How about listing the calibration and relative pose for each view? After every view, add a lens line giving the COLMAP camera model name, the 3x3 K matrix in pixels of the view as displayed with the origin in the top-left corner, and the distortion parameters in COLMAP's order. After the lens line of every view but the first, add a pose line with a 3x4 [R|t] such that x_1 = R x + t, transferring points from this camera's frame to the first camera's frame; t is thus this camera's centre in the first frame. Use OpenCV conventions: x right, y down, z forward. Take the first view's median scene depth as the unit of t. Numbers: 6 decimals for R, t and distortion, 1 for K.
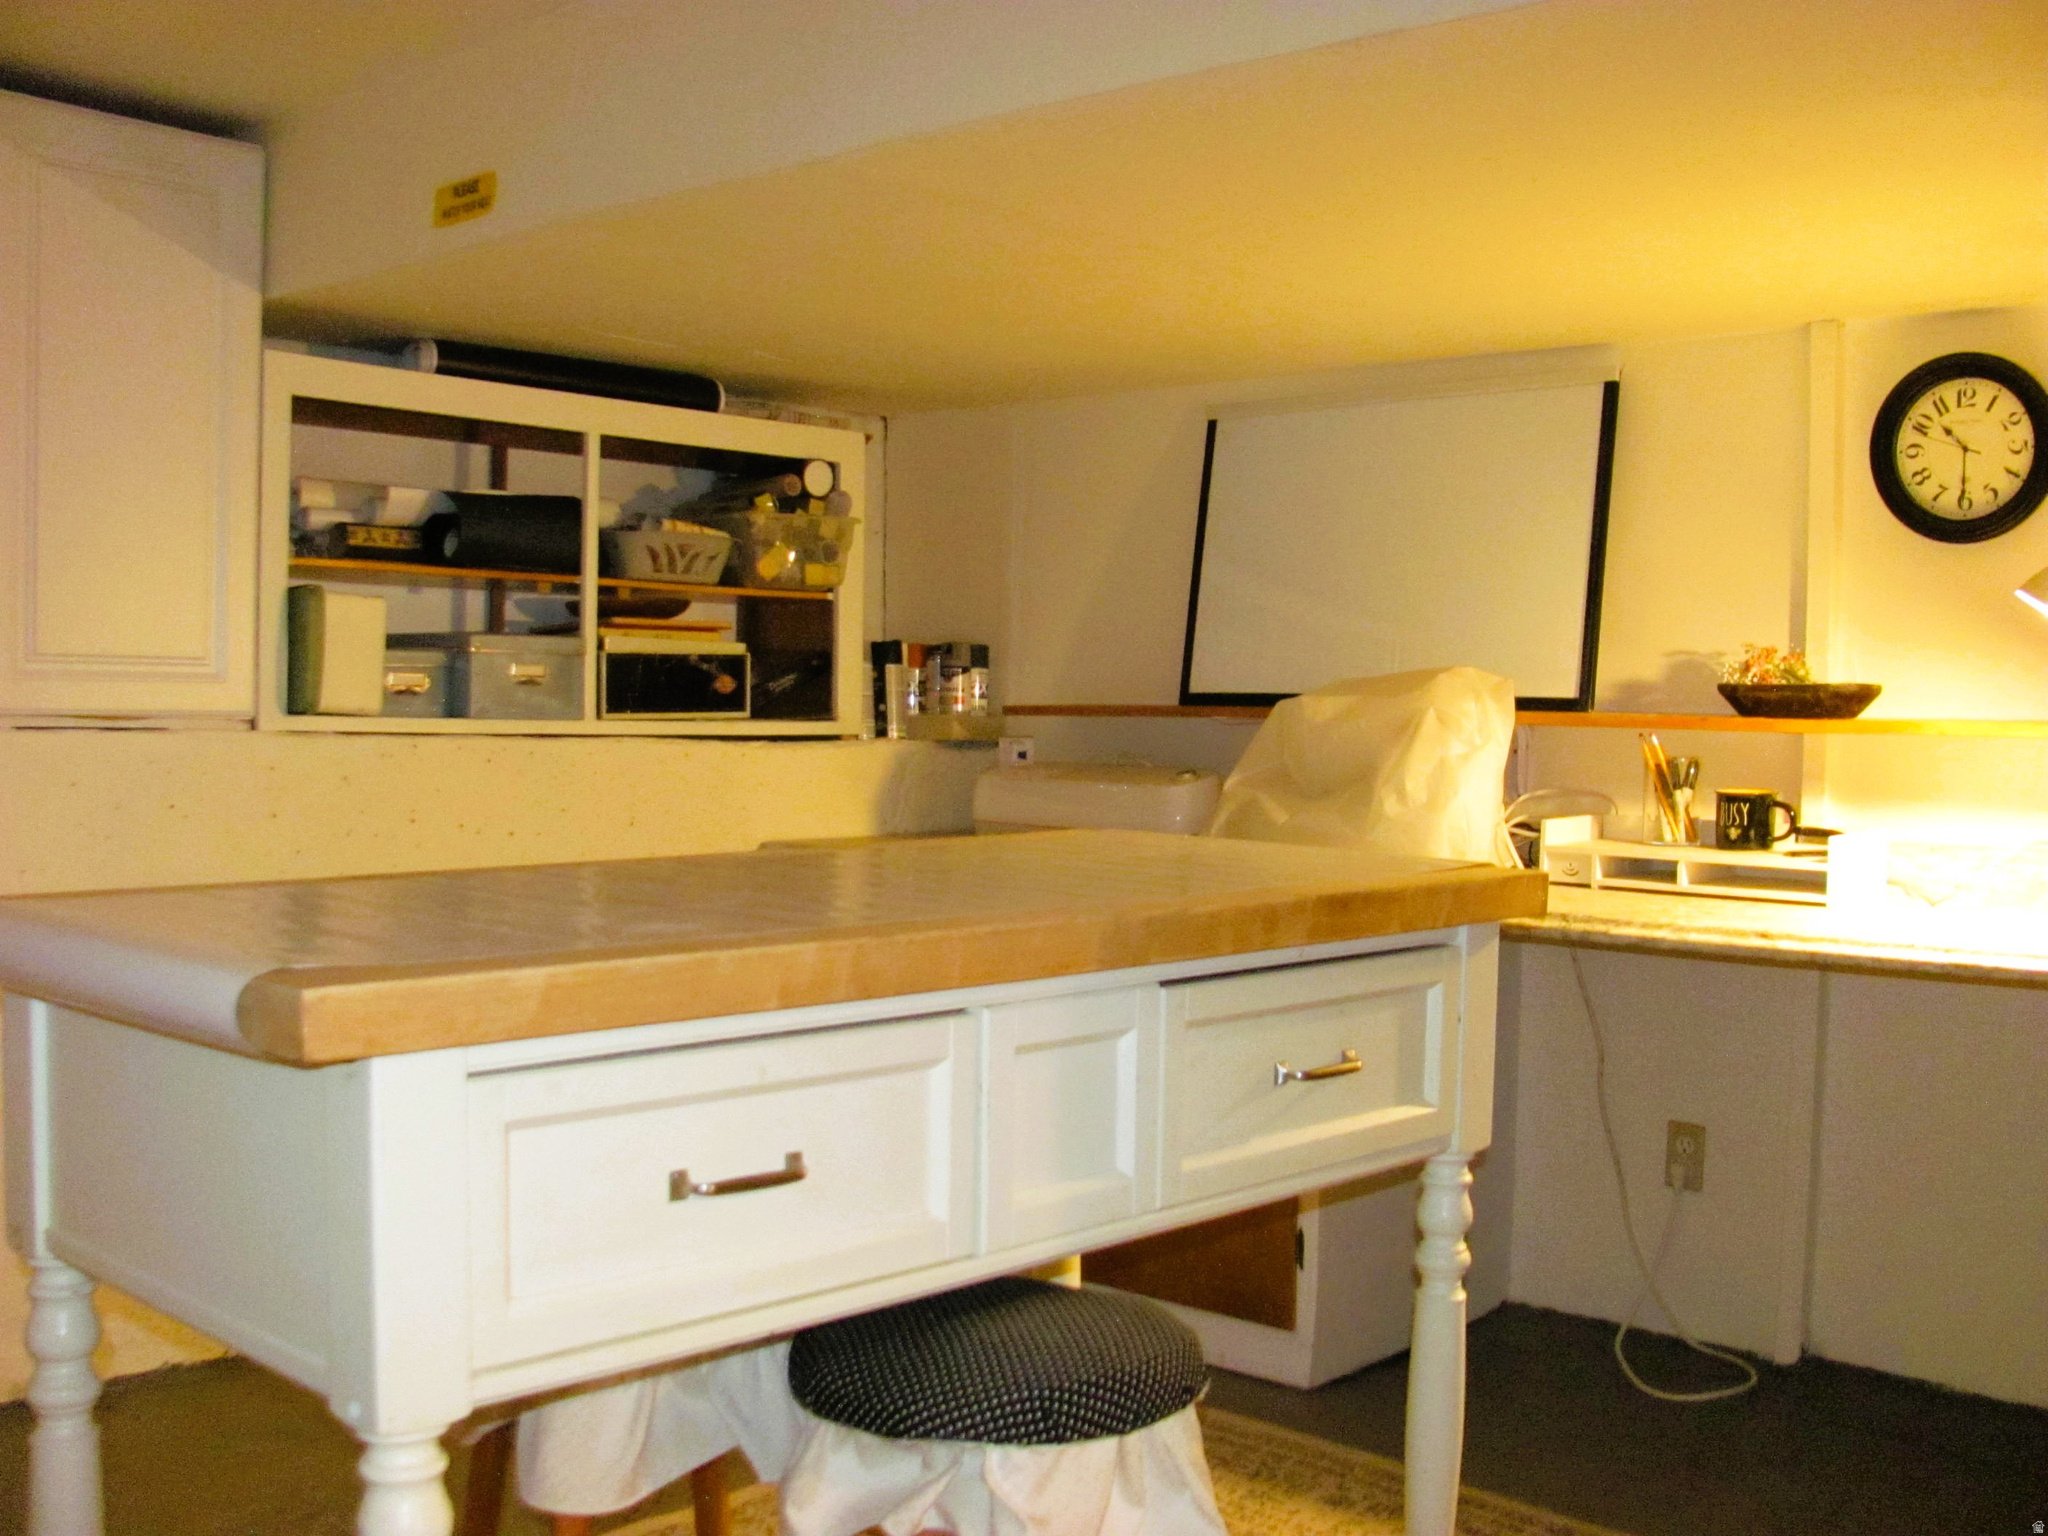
lens RADIAL K [[2226.6, 0, 1024.0], [0, 2226.6, 768.0], [0, 0, 1]] dist [-0.205473, 0.237140]
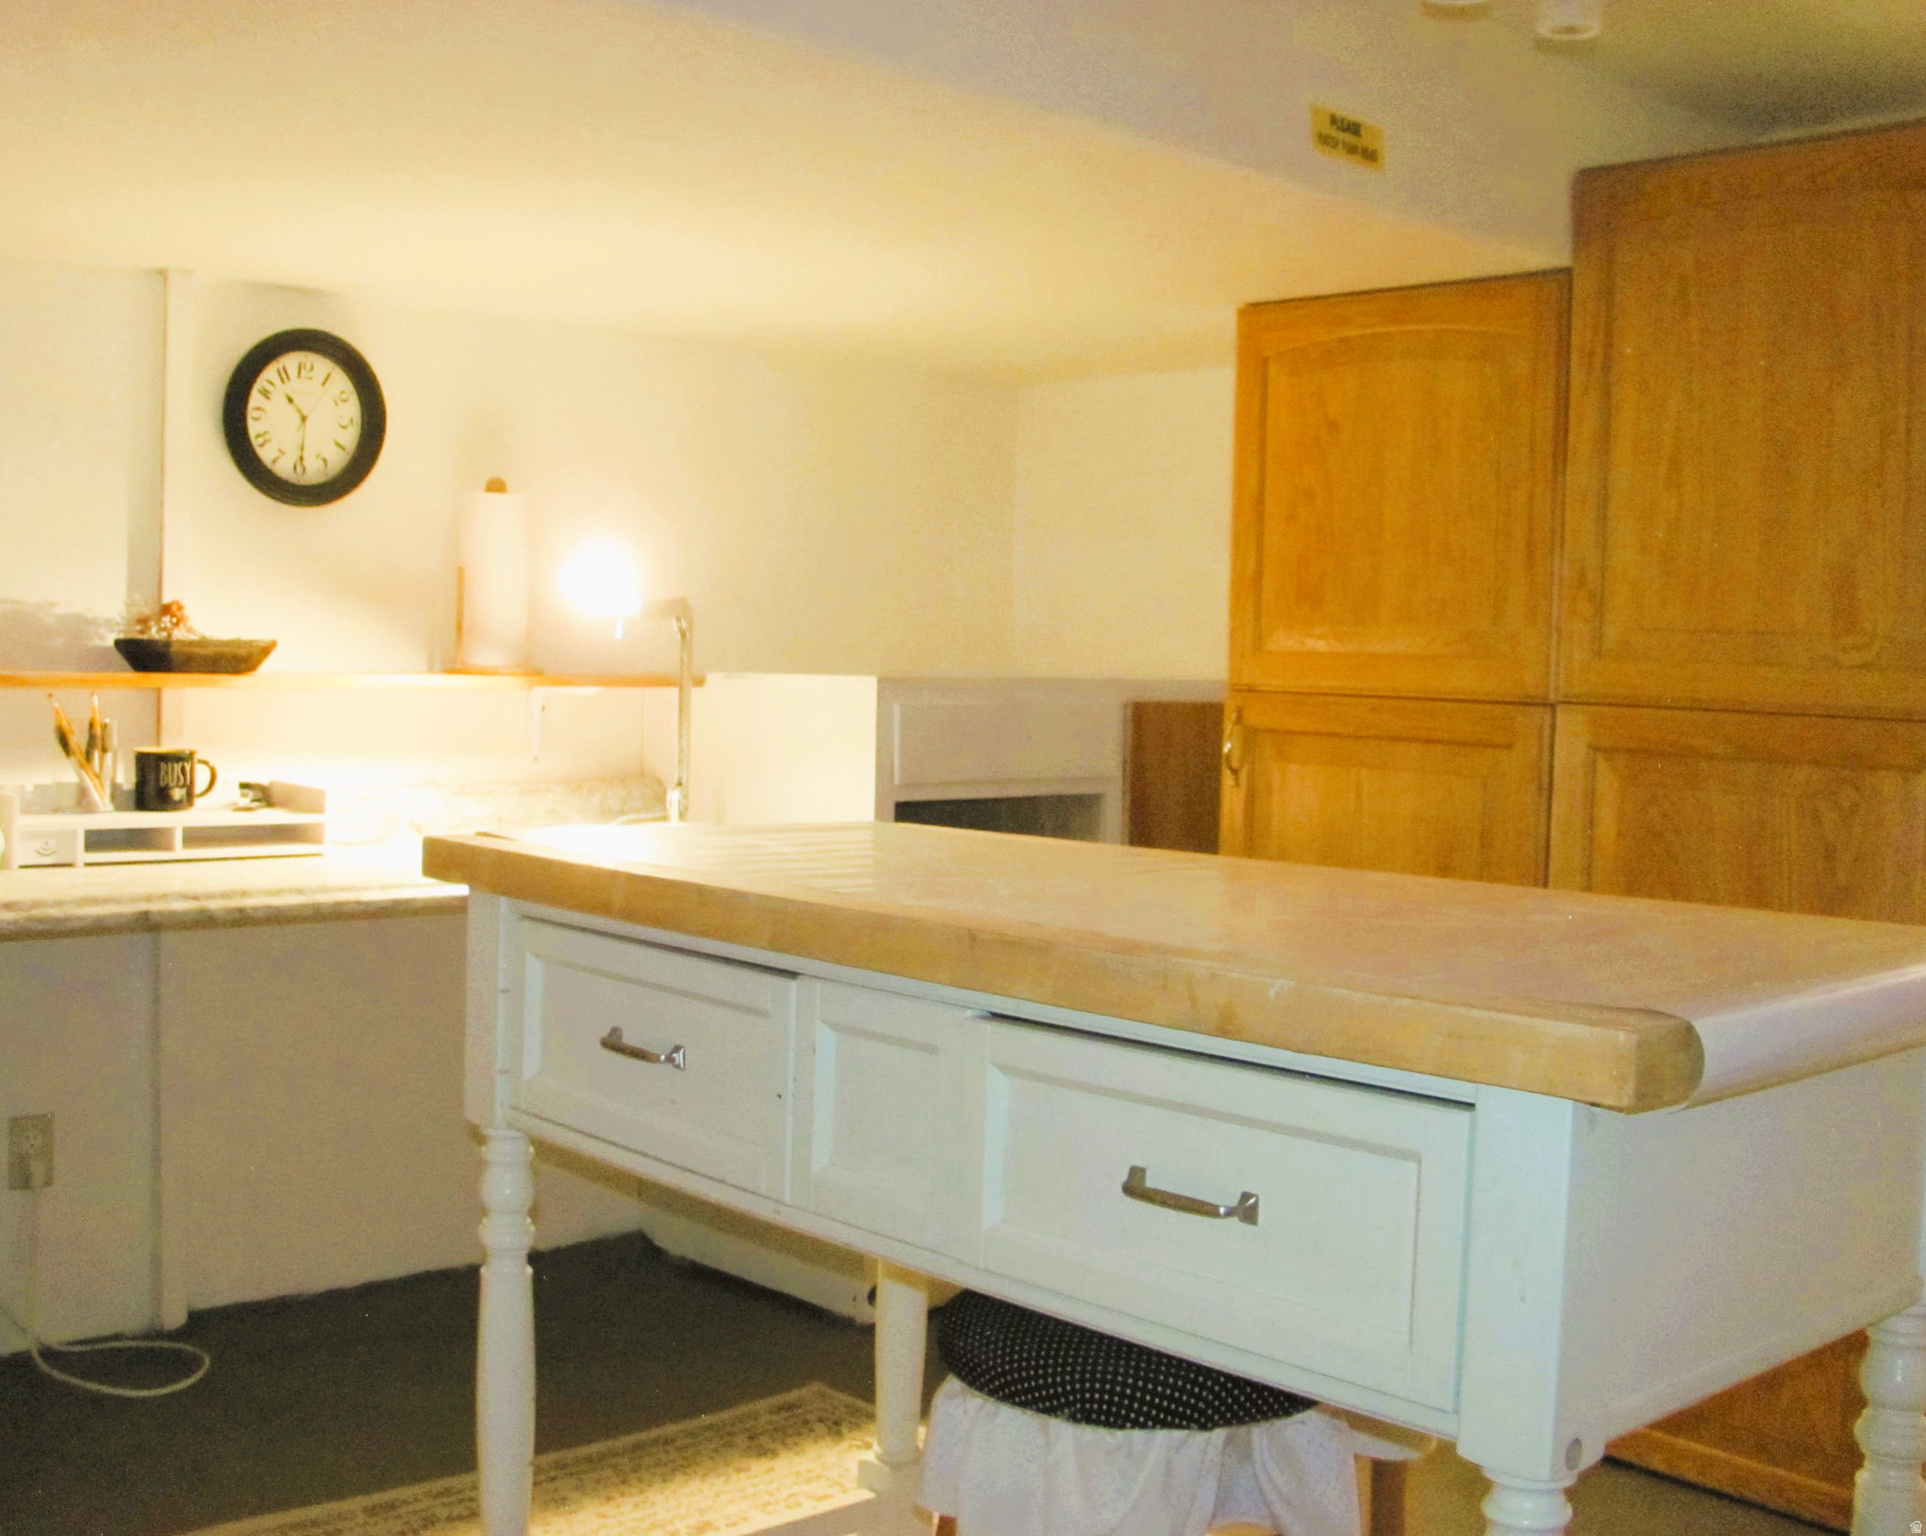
lens RADIAL K [[2240.8, 0, 963.6], [0, 2240.8, 721.1], [0, 0, 1]] dist [-0.133187, 0.001114]
pose [[0.050100, -0.040344, 0.997929, -0.636086], [0.015261, 0.999098, 0.039625, -0.036021], [-0.998628, 0.013244, 0.050671, 0.611030]]
